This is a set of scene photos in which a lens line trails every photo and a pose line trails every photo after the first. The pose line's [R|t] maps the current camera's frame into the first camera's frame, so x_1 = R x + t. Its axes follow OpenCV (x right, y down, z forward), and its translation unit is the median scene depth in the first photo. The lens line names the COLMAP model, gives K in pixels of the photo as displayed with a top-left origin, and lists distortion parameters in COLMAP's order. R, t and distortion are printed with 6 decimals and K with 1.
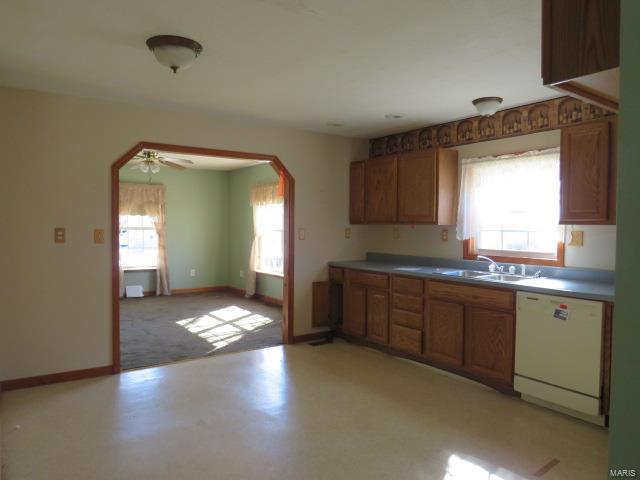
lens RADIAL K [[456.6, 0, 316.8], [0, 456.6, 239.8], [0, 0, 1]] dist [-0.010945, -0.001003]
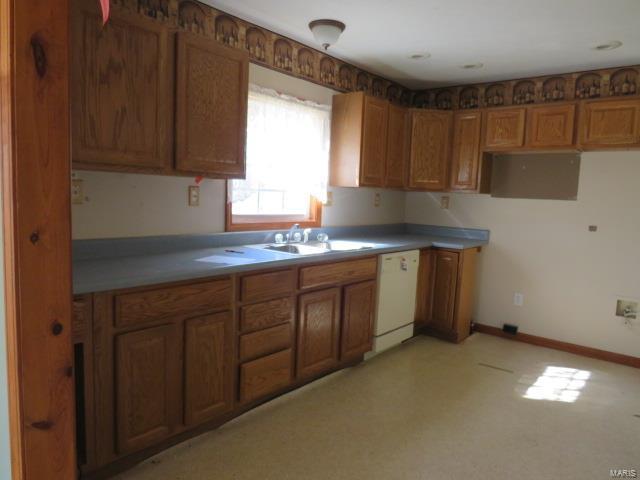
lens RADIAL K [[456.6, 0, 317.7], [0, 456.6, 238.8], [0, 0, 1]] dist [-0.010945, -0.001003]
pose [[-0.264566, -0.114075, 0.957597, -0.389949], [-0.014867, 0.993344, 0.114226, -0.027933], [-0.964253, 0.015983, -0.264501, 1.149961]]
